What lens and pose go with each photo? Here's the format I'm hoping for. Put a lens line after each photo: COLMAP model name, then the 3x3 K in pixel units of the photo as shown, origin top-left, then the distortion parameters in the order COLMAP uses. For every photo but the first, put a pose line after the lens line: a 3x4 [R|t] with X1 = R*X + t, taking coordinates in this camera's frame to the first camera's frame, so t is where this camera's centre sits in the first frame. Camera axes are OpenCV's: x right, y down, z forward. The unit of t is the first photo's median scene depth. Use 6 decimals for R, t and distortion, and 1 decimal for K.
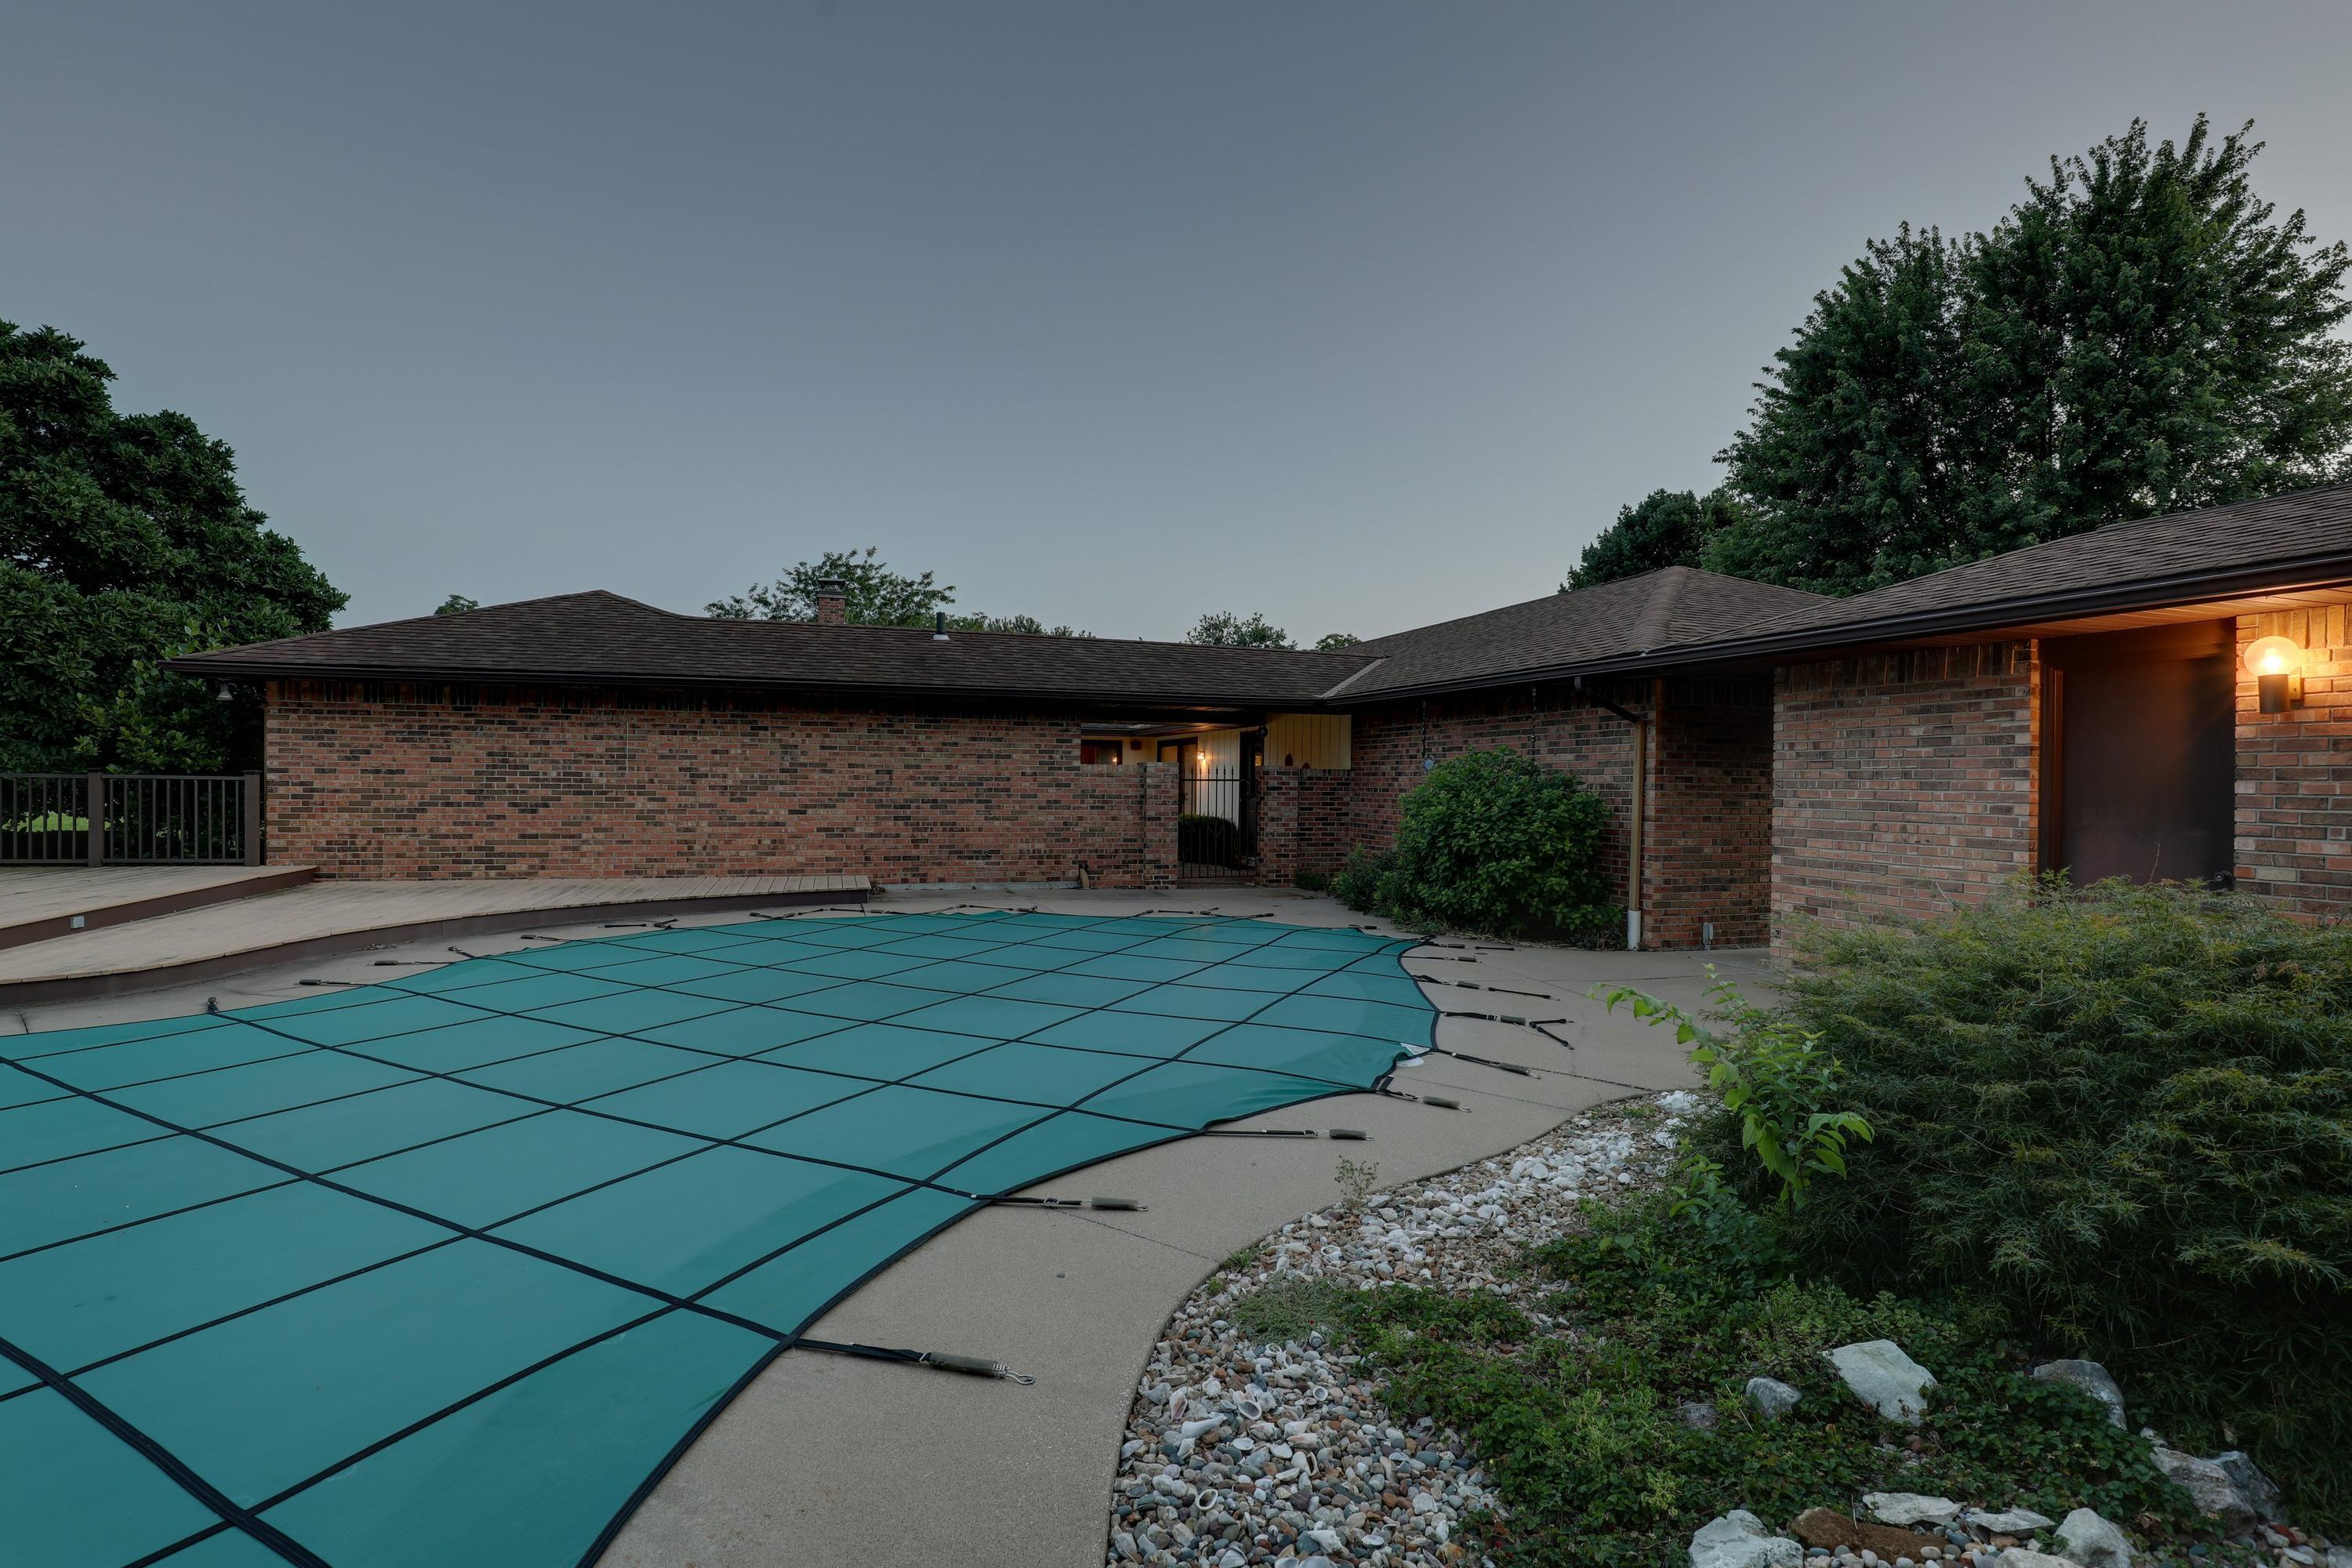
lens RADIAL K [[1125.6, 0, 1176.0], [0, 1125.6, 784.0], [0, 0, 1]] dist [-0.042608, 0.010595]
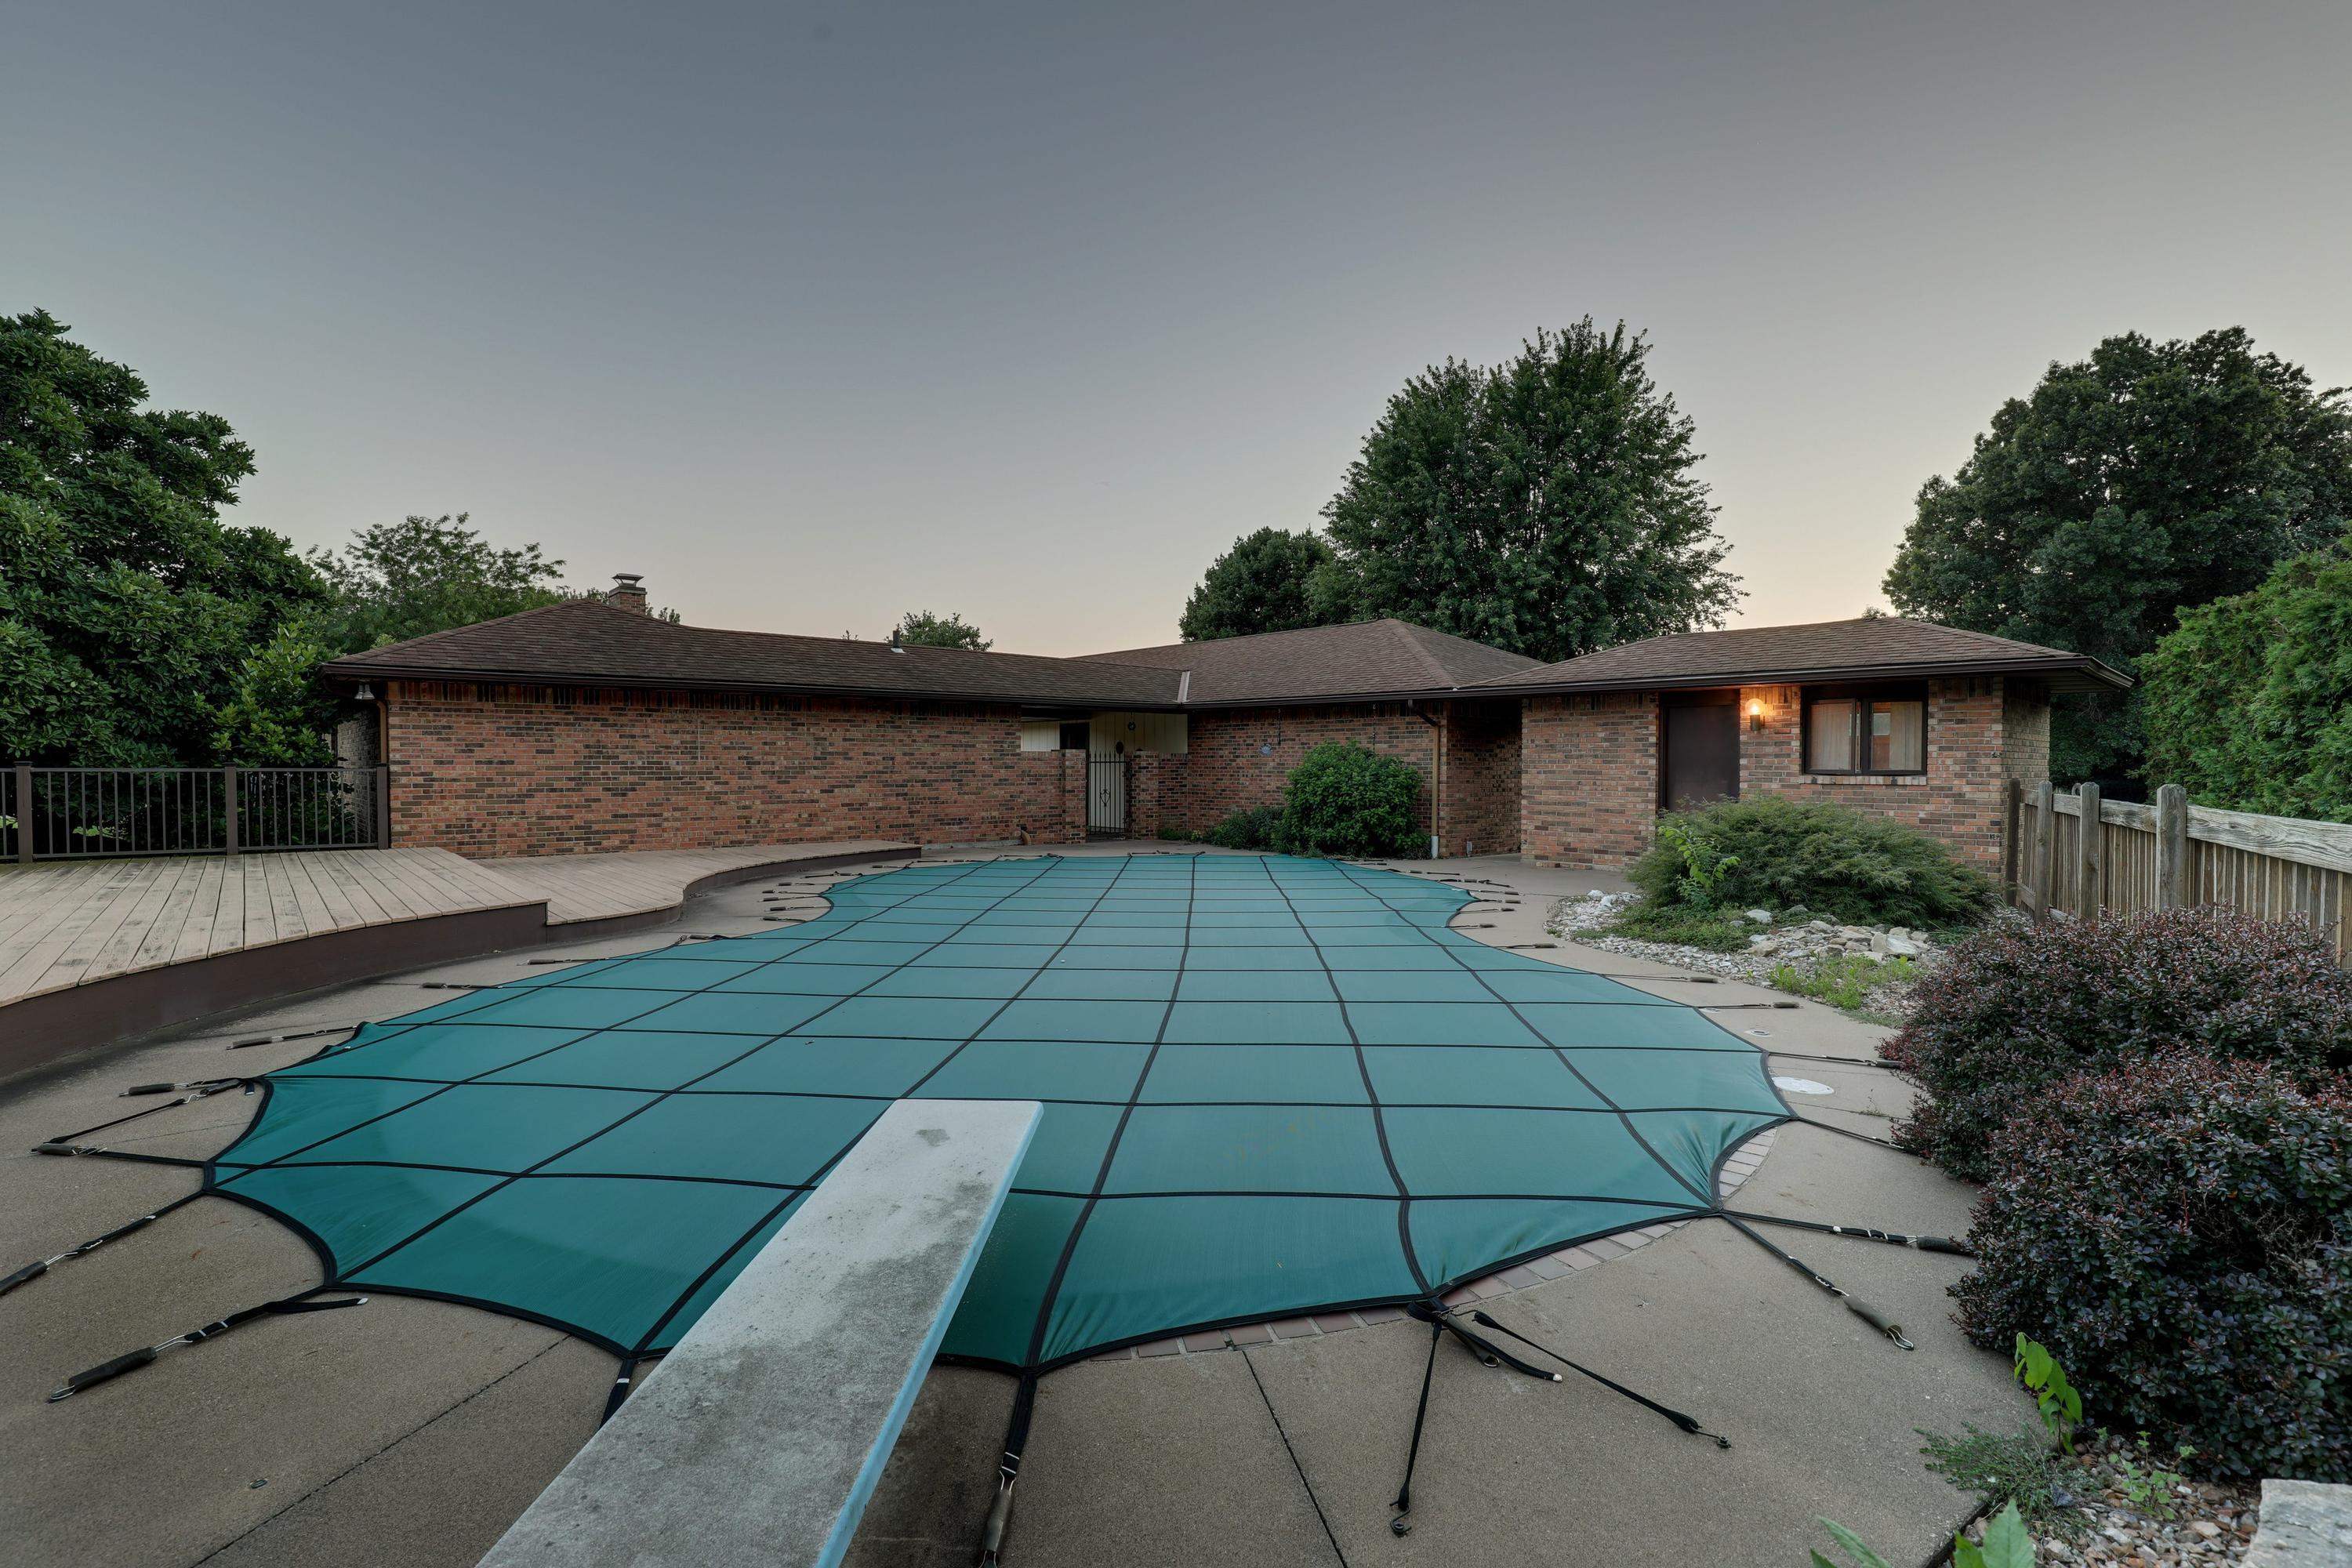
lens RADIAL K [[1125.6, 0, 1176.0], [0, 1125.6, 784.0], [0, 0, 1]] dist [-0.042608, 0.010595]
pose [[0.909387, -0.018306, 0.415547, -0.516779], [0.010733, 0.999731, 0.020553, -0.004709], [-0.415812, -0.014231, 0.909339, -0.309628]]
